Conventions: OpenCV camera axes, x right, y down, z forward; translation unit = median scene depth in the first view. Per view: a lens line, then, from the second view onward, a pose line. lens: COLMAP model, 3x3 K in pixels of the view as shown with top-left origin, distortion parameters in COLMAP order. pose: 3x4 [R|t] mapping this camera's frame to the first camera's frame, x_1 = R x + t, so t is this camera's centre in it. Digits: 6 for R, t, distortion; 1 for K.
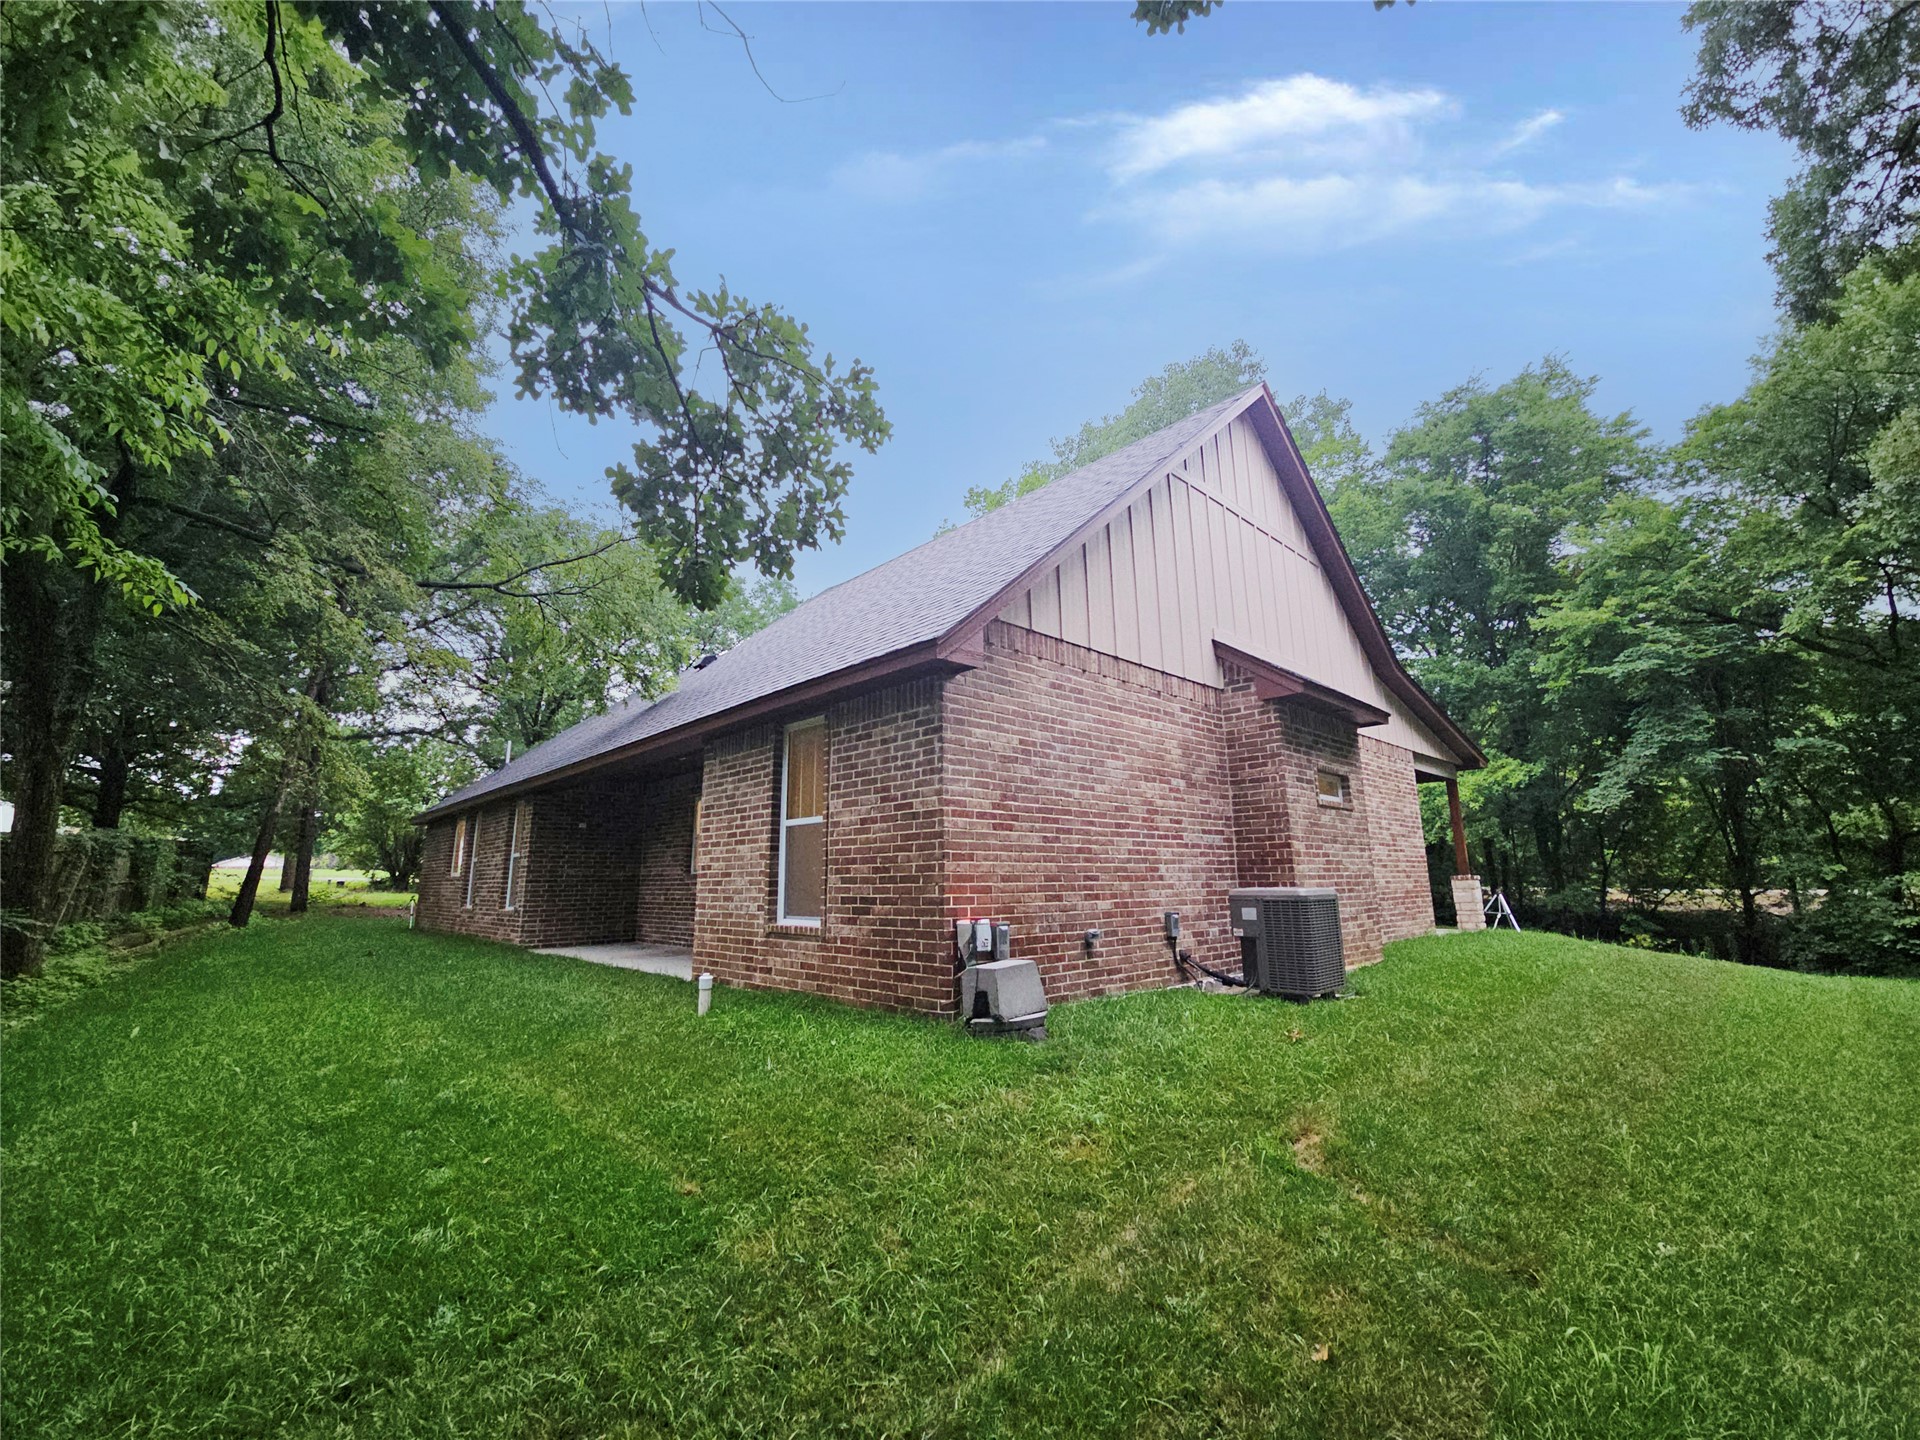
lens RADIAL K [[786.1, 0, 954.6], [0, 786.1, 715.7], [0, 0, 1]] dist [0.000041, 0.000063]
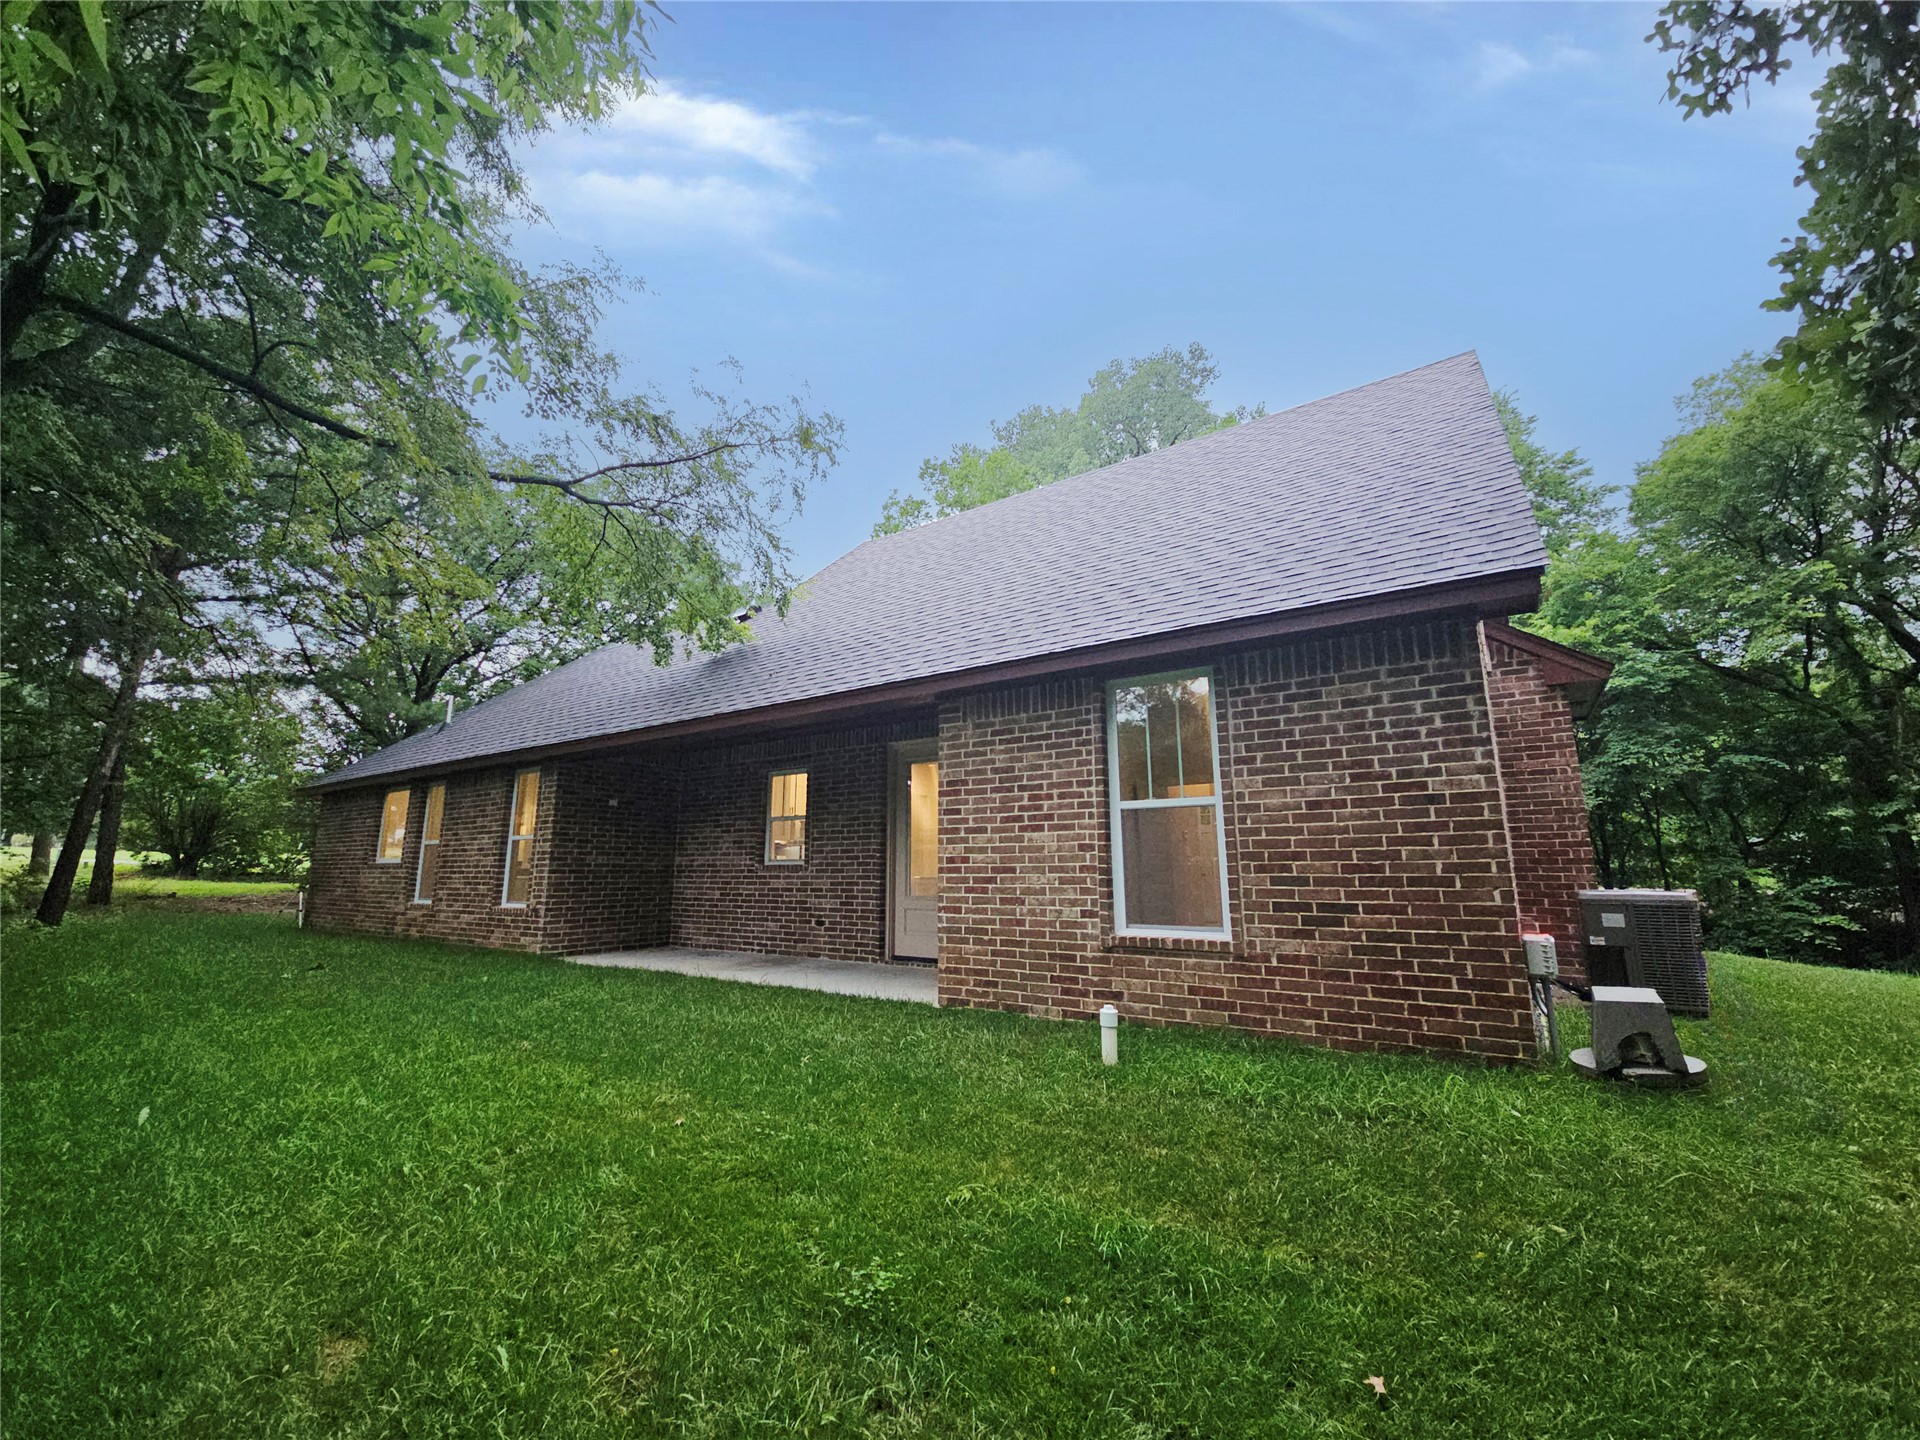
lens RADIAL K [[786.1, 0, 954.6], [0, 786.1, 715.7], [0, 0, 1]] dist [0.000041, 0.000063]
pose [[0.979659, 0.048964, 0.194606, -0.537807], [-0.051203, 0.998667, 0.006490, 0.052319], [-0.194029, -0.016322, 0.980860, 0.272543]]
